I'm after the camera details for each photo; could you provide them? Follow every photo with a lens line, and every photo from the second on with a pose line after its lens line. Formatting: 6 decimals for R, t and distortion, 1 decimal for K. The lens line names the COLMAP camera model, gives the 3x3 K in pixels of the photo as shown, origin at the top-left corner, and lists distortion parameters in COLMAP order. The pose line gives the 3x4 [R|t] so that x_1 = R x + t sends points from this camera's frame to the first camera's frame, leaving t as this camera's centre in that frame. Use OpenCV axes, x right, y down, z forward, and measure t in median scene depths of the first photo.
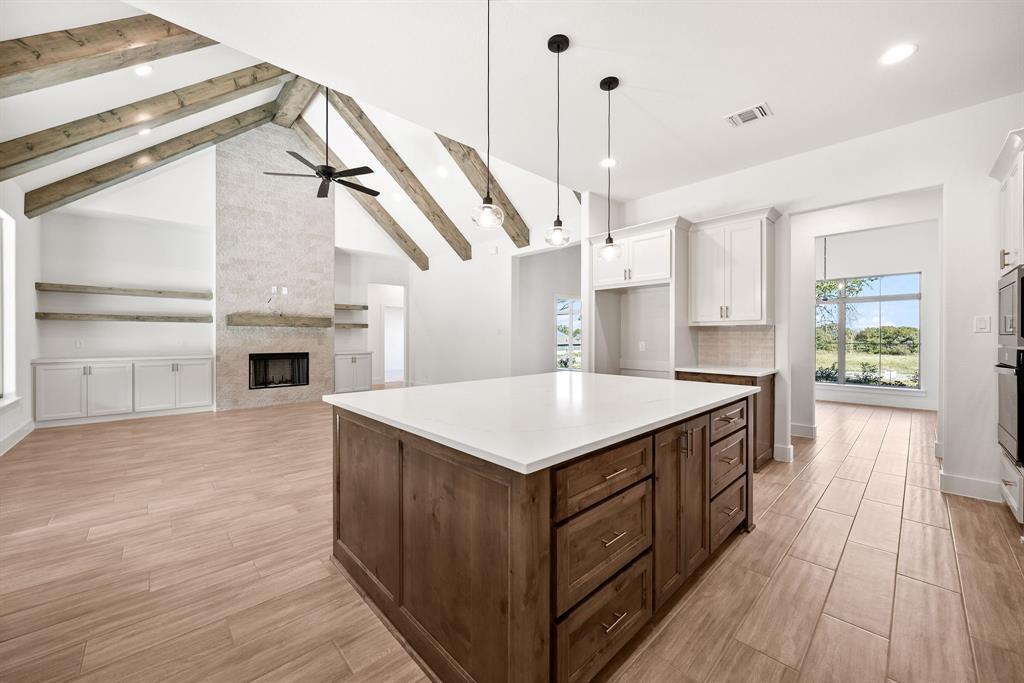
lens RADIAL K [[386.5, 0, 507.7], [0, 386.5, 339.1], [0, 0, 1]] dist [-0.001618, -0.000457]
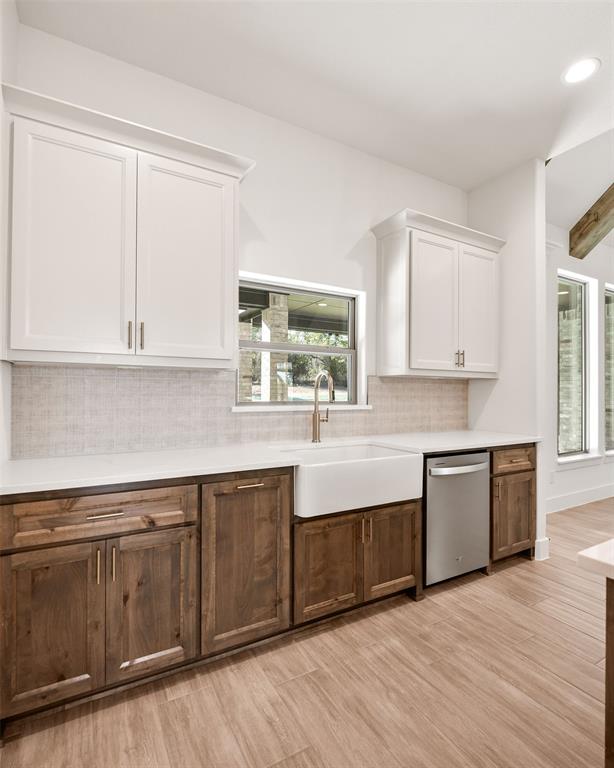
lens RADIAL K [[389.3, 0, 300.8], [0, 389.3, 390.1], [0, 0, 1]] dist [-0.000747, -0.002748]
pose [[-0.236900, -0.007964, -0.971501, 0.222216], [-0.013036, 0.999902, -0.005018, -0.000080], [0.971446, 0.011476, -0.236981, 0.147222]]
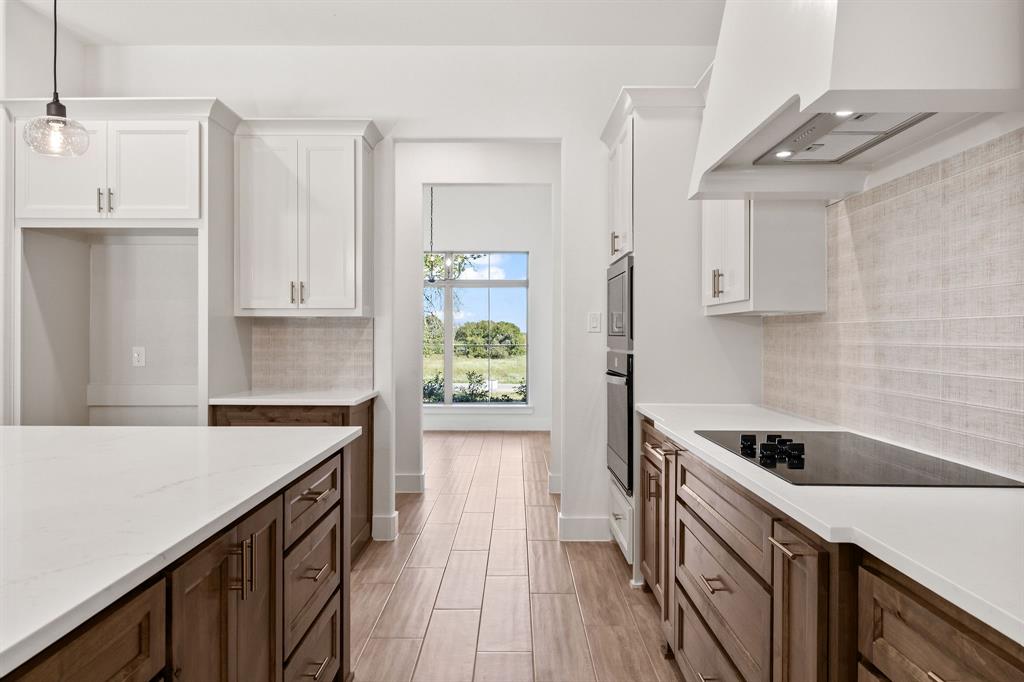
lens RADIAL K [[710.8, 0, 519.7], [0, 710.8, 333.9], [0, 0, 1]] dist [0.000316, -0.016021]
pose [[0.676318, 0.002204, 0.736607, 0.023938], [0.001723, 0.999988, -0.004574, -0.004813], [-0.736608, 0.004363, 0.676306, 0.070411]]
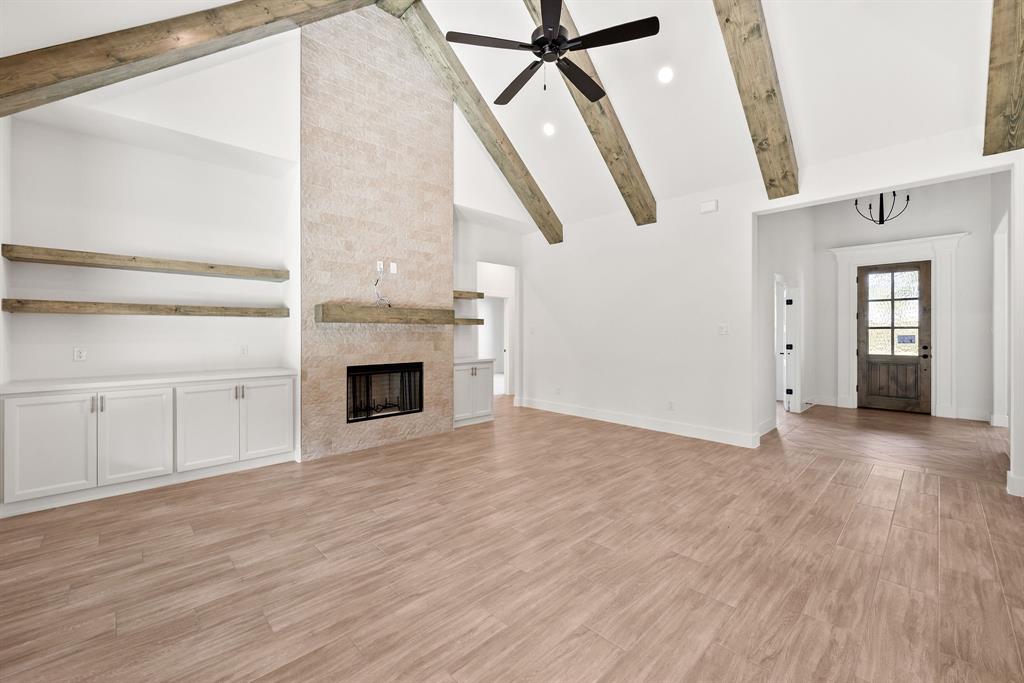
lens RADIAL K [[411.2, 0, 514.4], [0, 411.2, 333.3], [0, 0, 1]] dist [-0.000118, -0.001319]
pose [[0.999776, -0.003833, 0.020808, -0.633038], [0.003887, 0.999989, -0.002563, -0.020847], [-0.020797, 0.002643, 0.999780, 0.499338]]
